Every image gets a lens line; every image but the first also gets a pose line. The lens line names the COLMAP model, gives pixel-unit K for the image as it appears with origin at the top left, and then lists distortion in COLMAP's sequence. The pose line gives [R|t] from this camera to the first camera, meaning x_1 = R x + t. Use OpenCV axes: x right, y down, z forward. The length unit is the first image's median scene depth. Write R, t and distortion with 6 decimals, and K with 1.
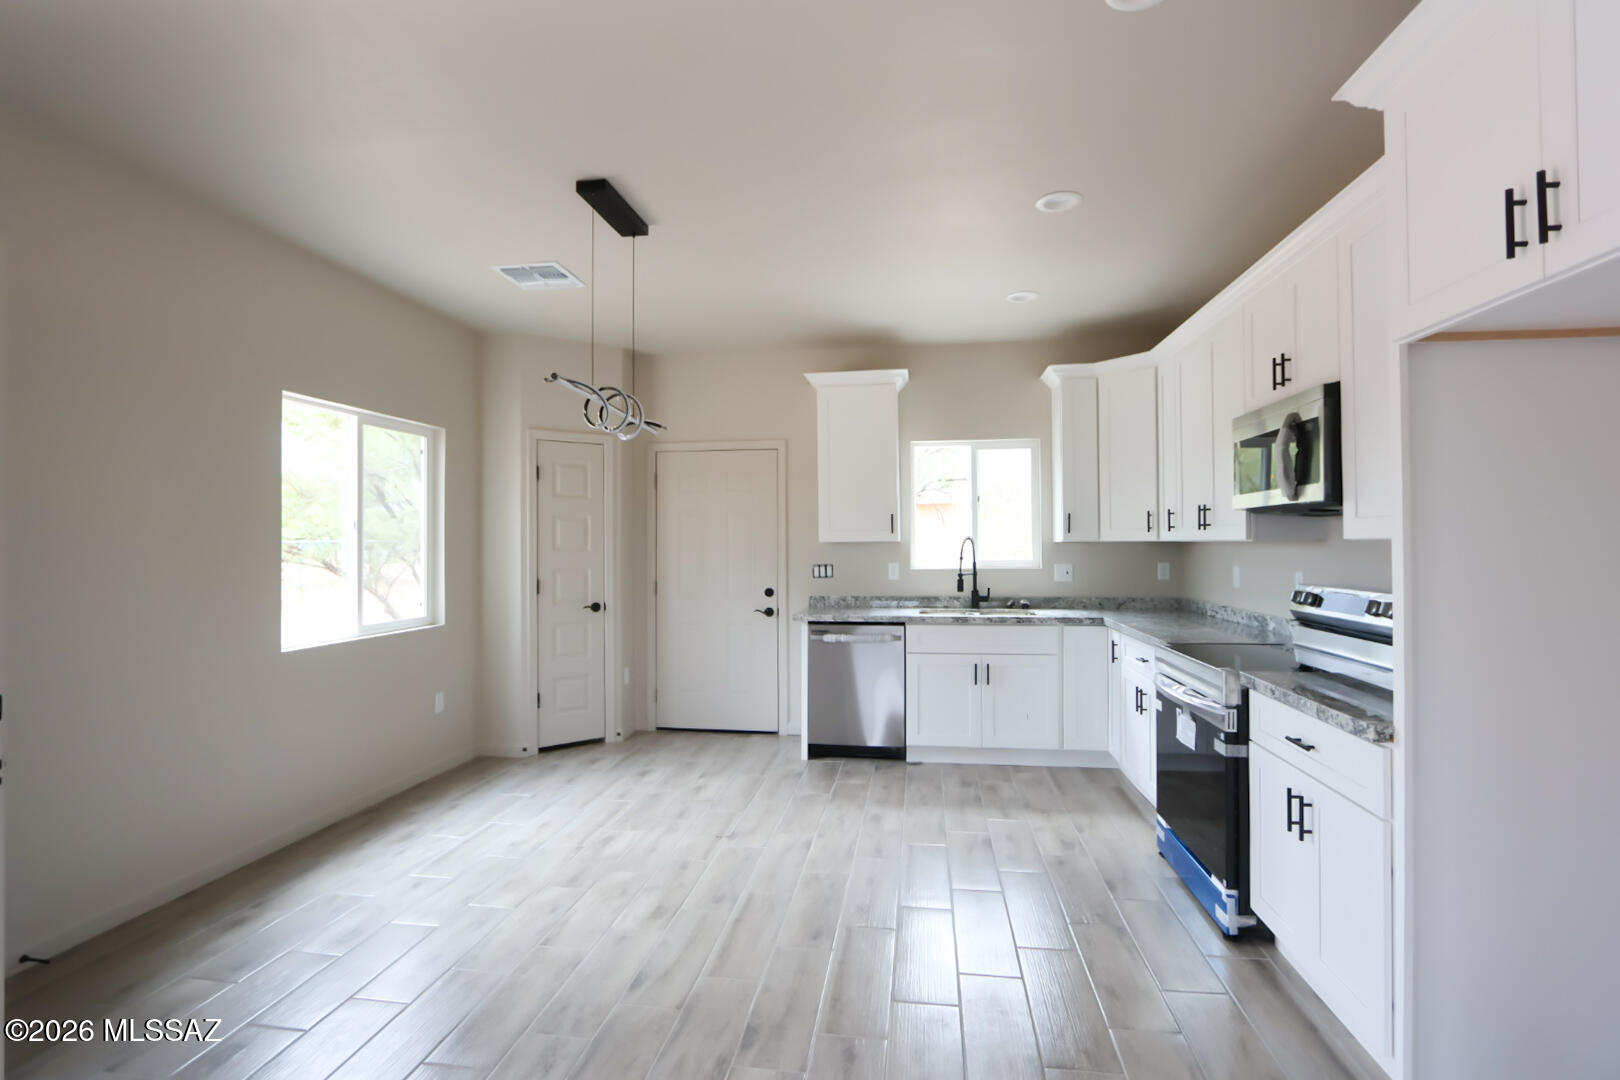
lens RADIAL K [[770.7, 0, 805.0], [0, 770.7, 533.9], [0, 0, 1]] dist [-0.012460, 0.001967]
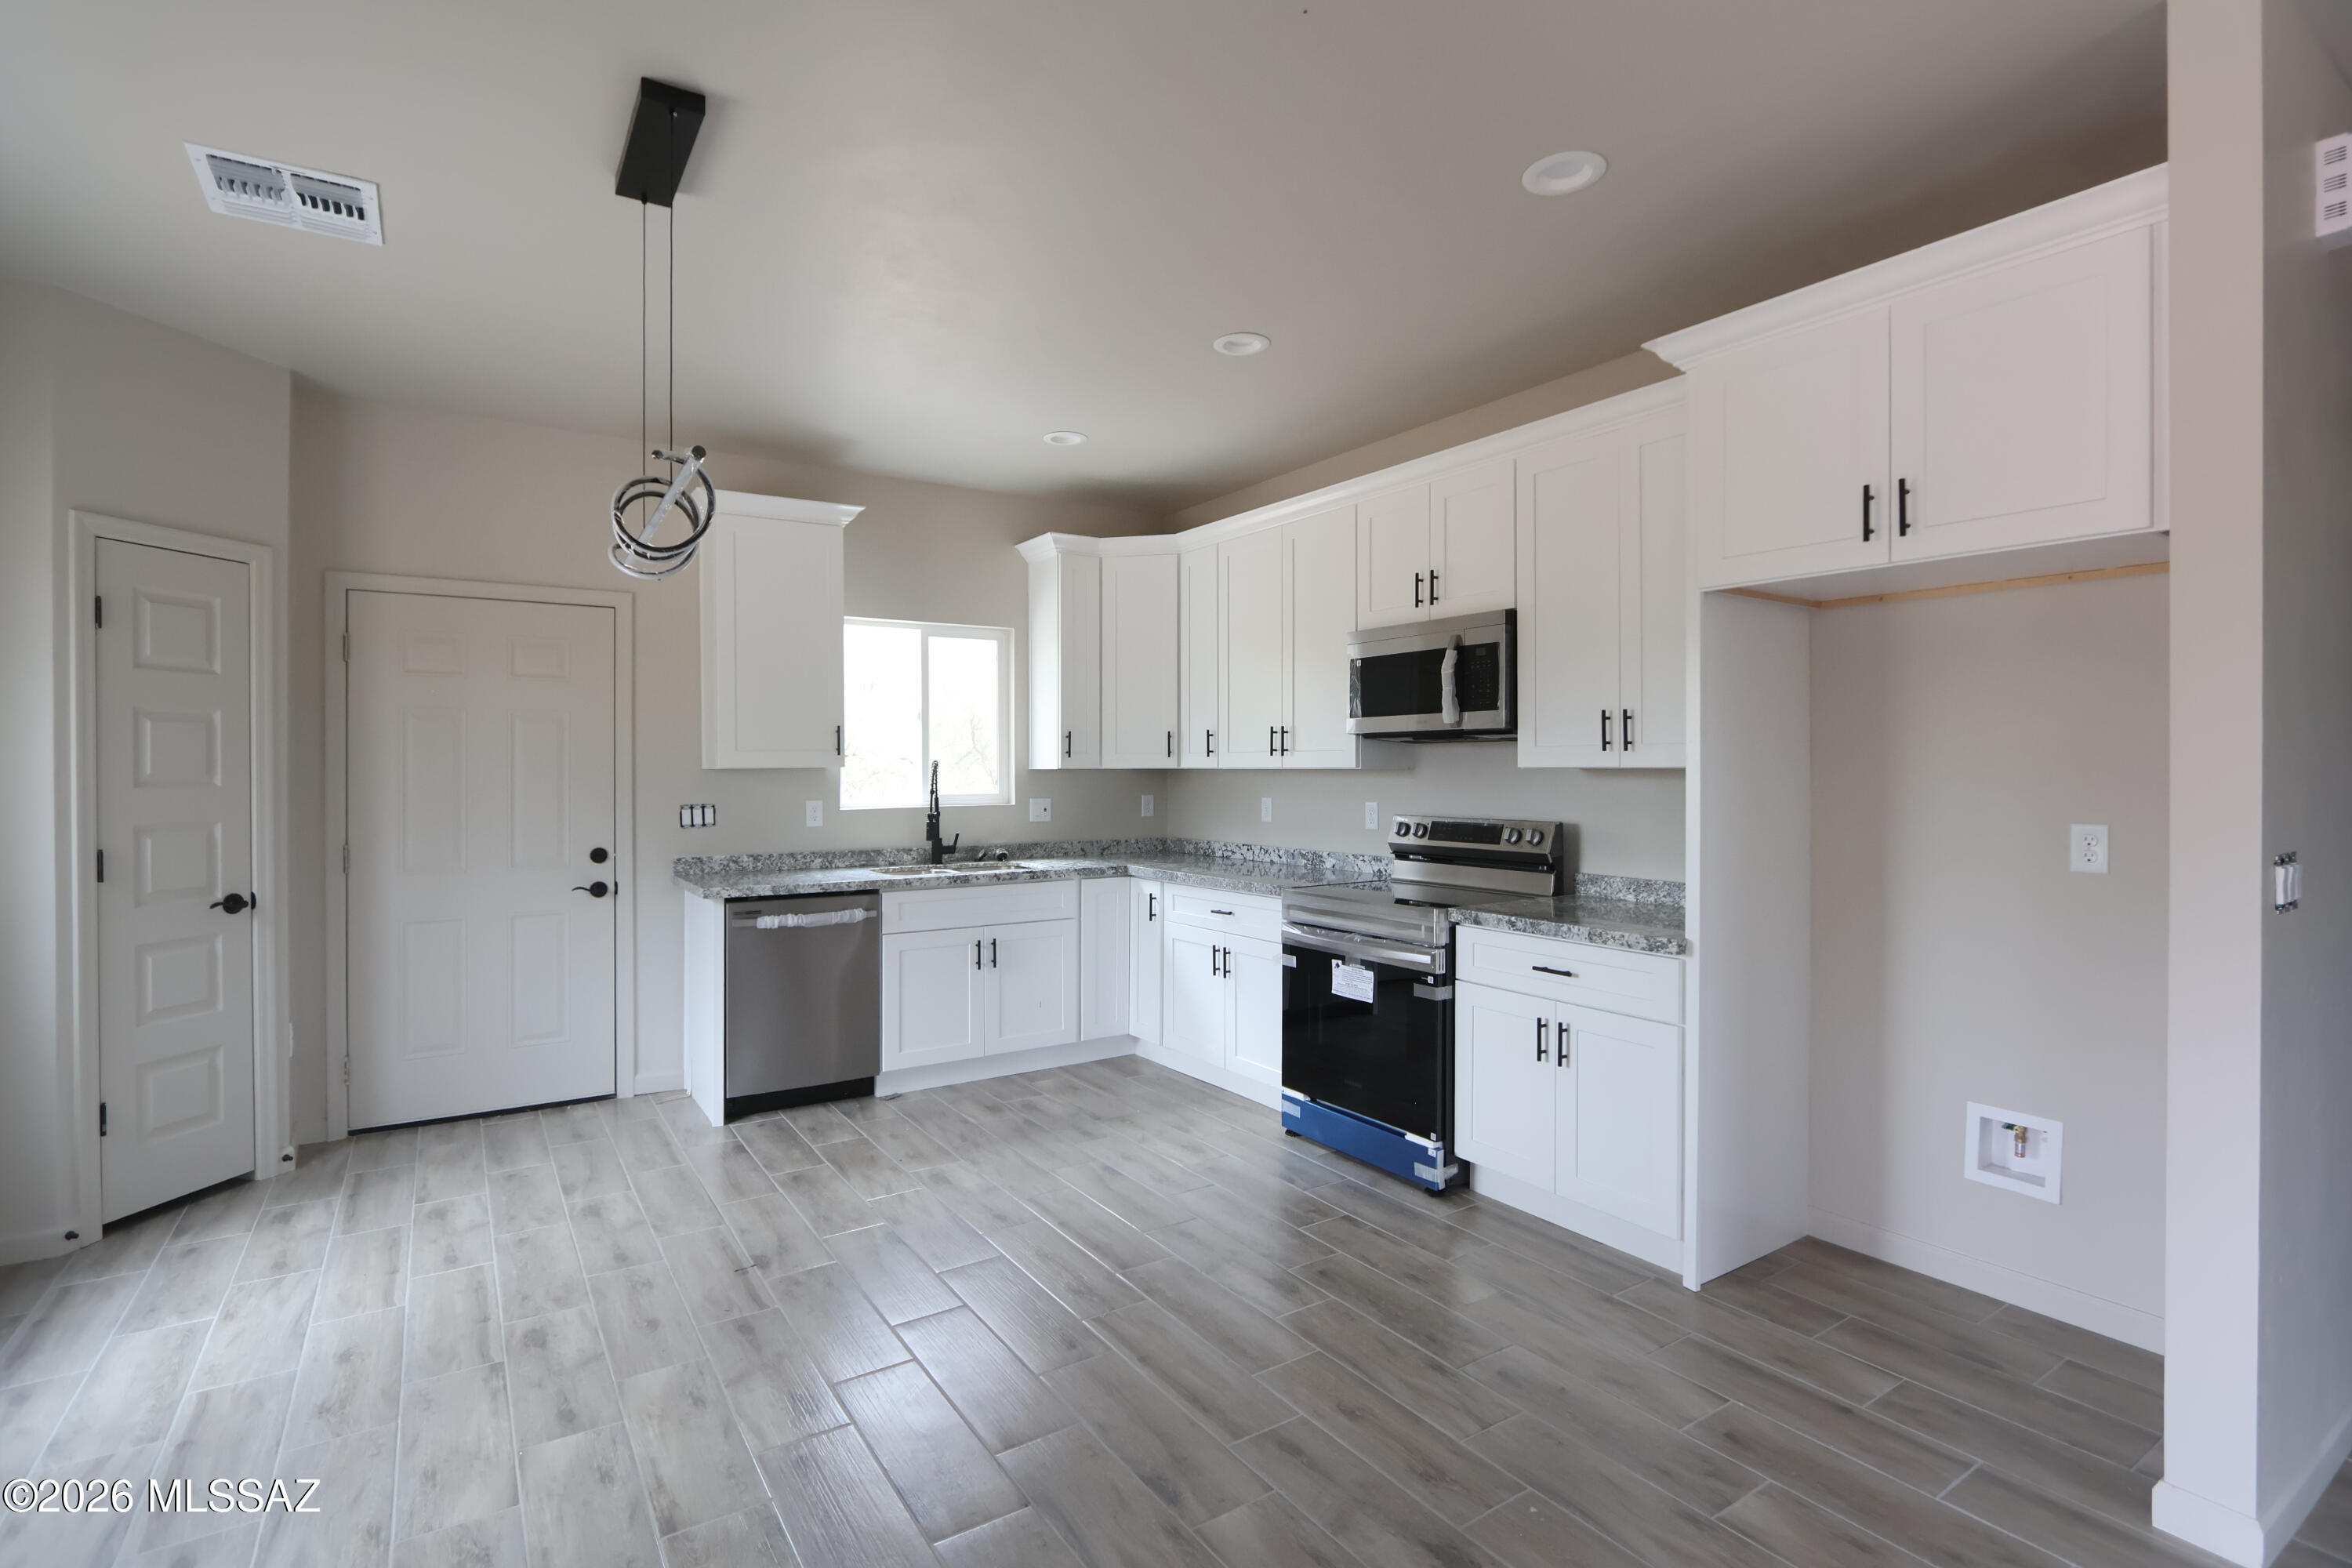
lens RADIAL K [[1119.0, 0, 1153.5], [0, 1119.0, 773.6], [0, 0, 1]] dist [-0.012460, 0.001967]
pose [[0.748138, 0.000091, 0.663543, -0.328802], [-0.009790, 0.999893, 0.010901, 0.001951], [-0.663471, -0.014651, 0.748059, 0.118659]]
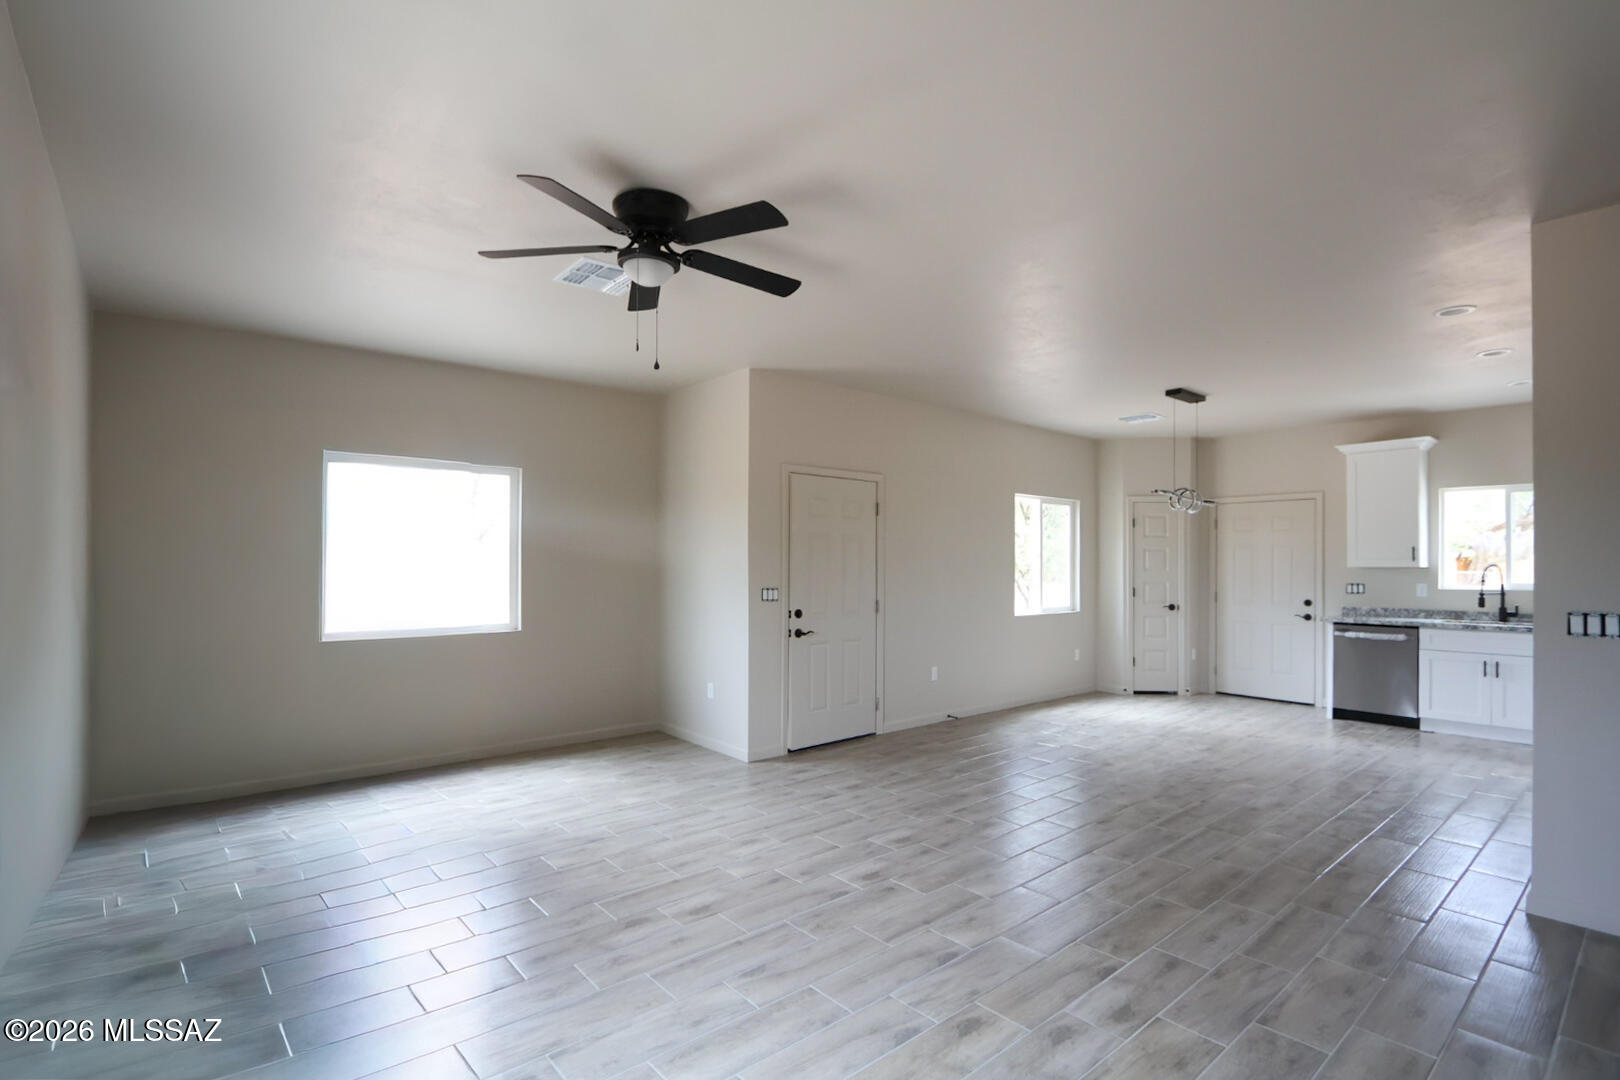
lens RADIAL K [[770.7, 0, 771.3], [0, 770.7, 556.0], [0, 0, 1]] dist [-0.012460, 0.001967]
pose [[0.741574, 0.002909, -0.670865, 0.184300], [0.000265, 0.999989, 0.004629, -0.016872], [0.670871, -0.003611, 0.741565, -0.756053]]
